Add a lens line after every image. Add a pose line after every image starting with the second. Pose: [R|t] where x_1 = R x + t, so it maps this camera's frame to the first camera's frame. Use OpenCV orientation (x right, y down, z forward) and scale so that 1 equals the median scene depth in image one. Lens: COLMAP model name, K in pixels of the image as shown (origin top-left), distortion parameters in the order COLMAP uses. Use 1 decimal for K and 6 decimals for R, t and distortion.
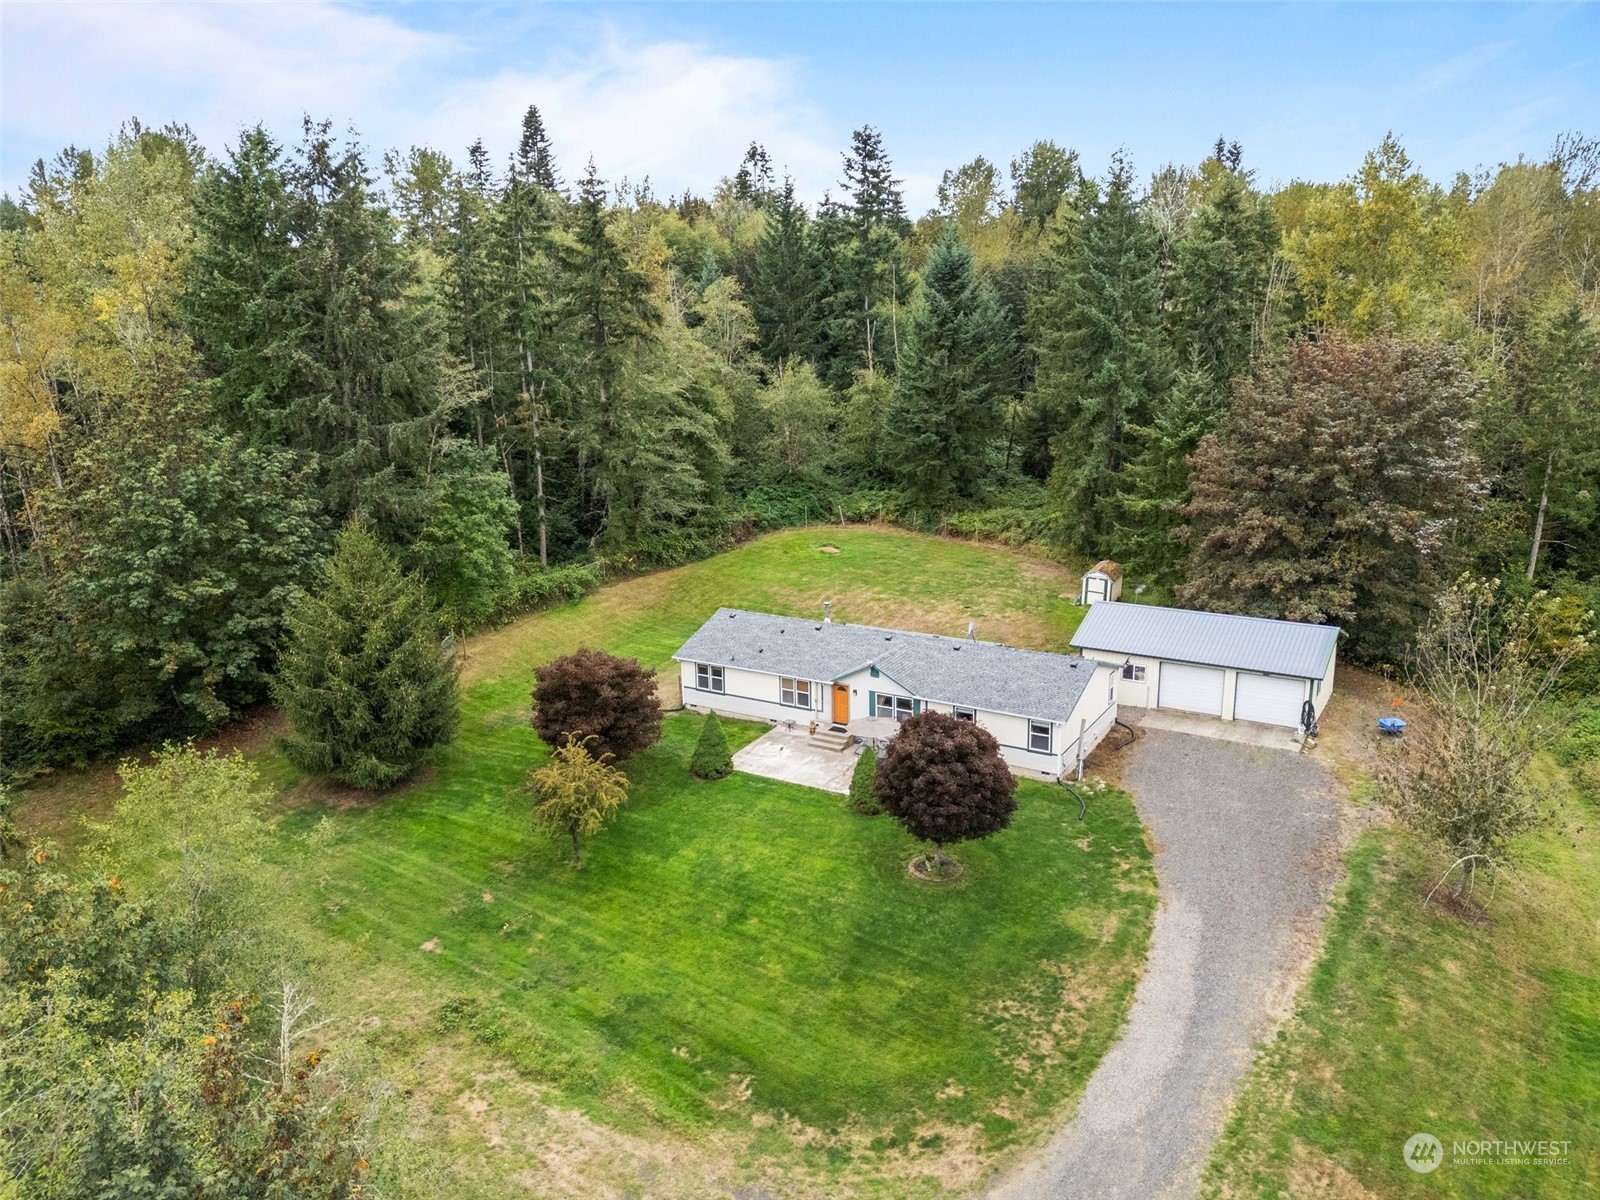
lens RADIAL K [[1177.8, 0, 800.0], [0, 1177.8, 600.0], [0, 0, 1]] dist [0.032651, 0.000273]
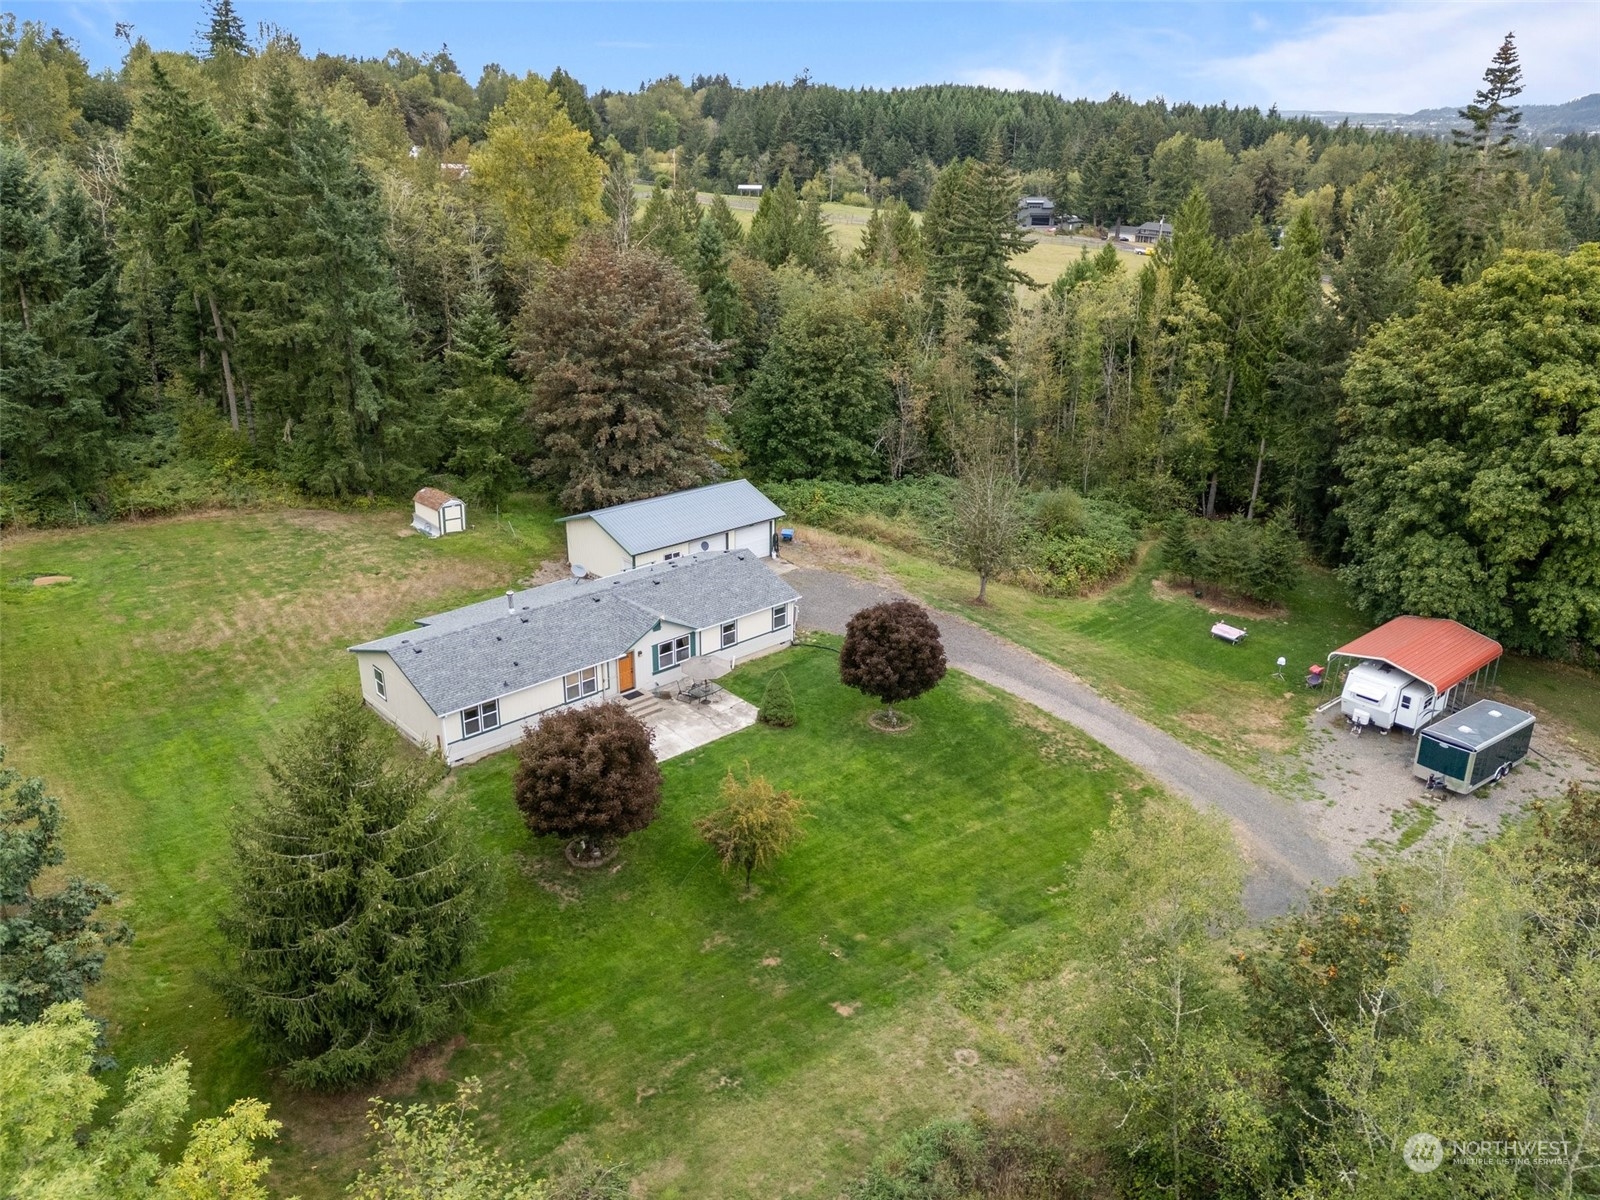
lens RADIAL K [[1177.8, 0, 800.0], [0, 1177.8, 600.0], [0, 0, 1]] dist [0.032651, 0.000273]
pose [[0.312228, -0.351878, 0.882438, -0.778611], [0.225687, 0.929756, 0.290893, -0.227052], [-0.922810, 0.108330, 0.369710, 0.464582]]
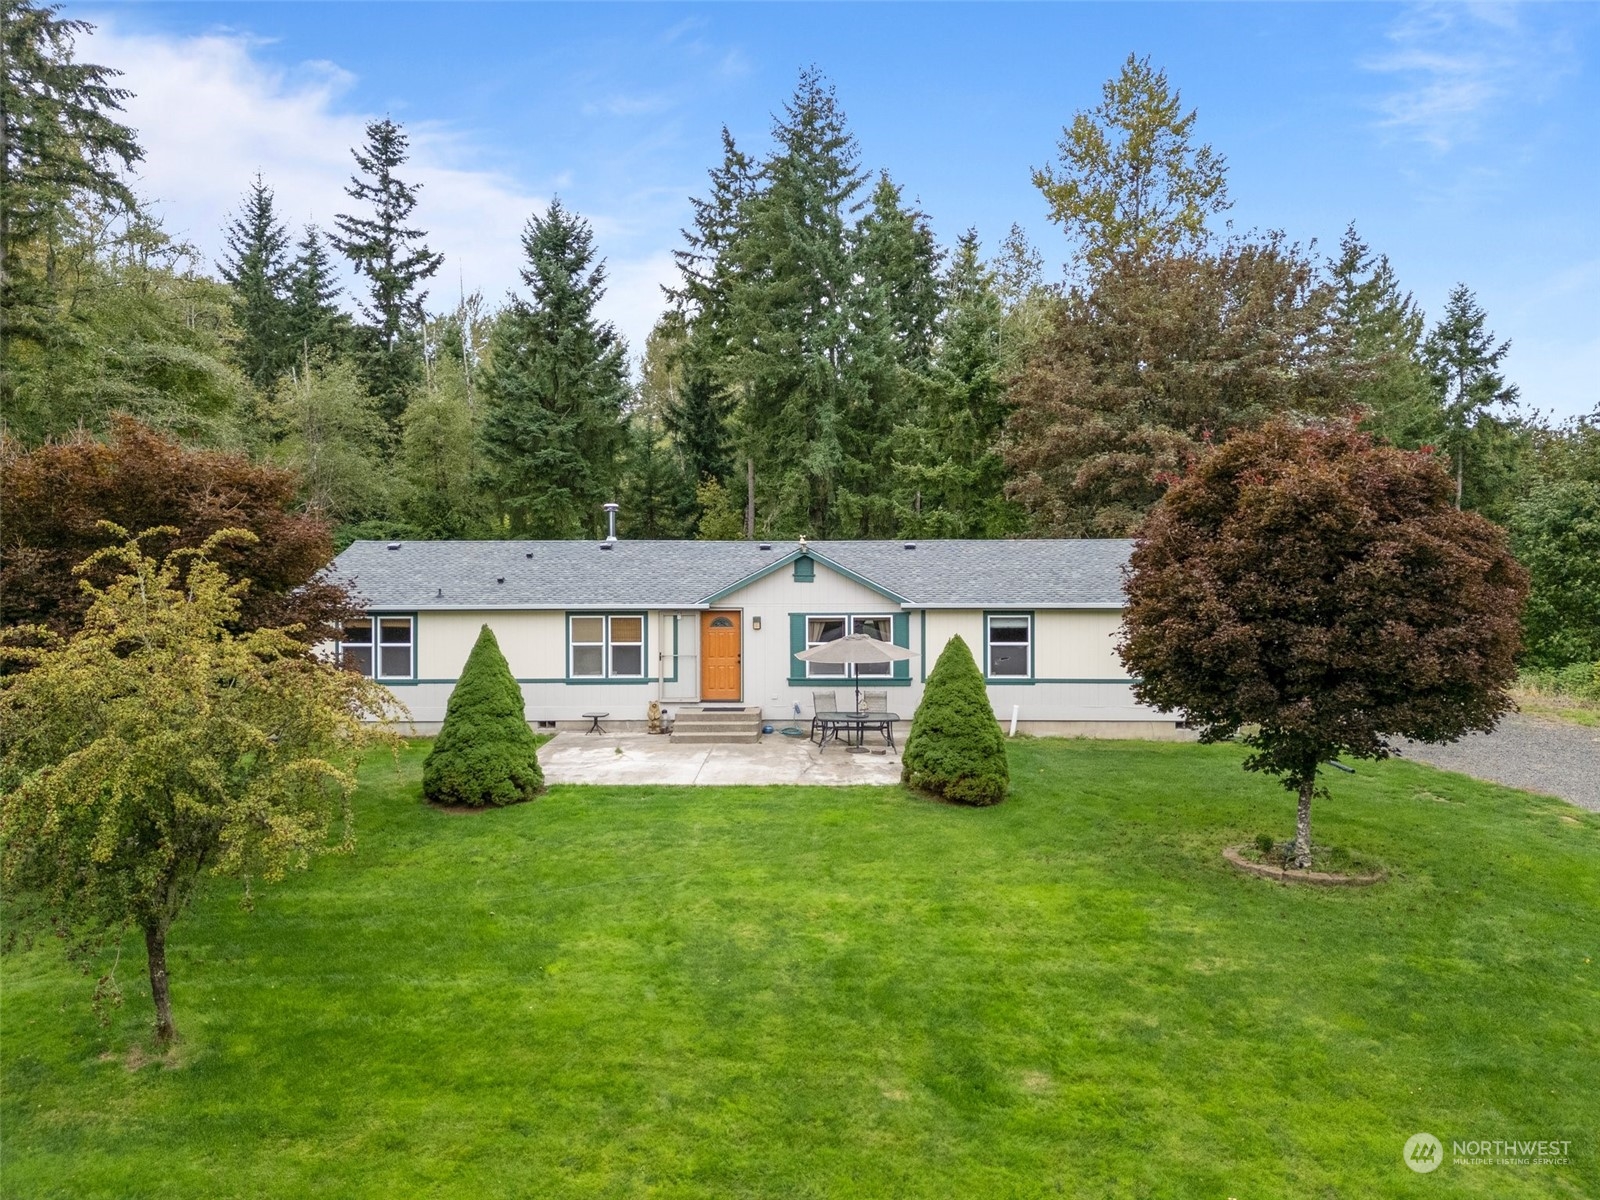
lens RADIAL K [[1177.8, 0, 800.0], [0, 1177.8, 600.0], [0, 0, 1]] dist [0.032651, 0.000273]
pose [[0.877714, -0.002137, 0.479180, -0.155824], [0.107963, 0.975160, -0.193406, 0.156210], [-0.466864, 0.221489, 0.856143, 0.569609]]
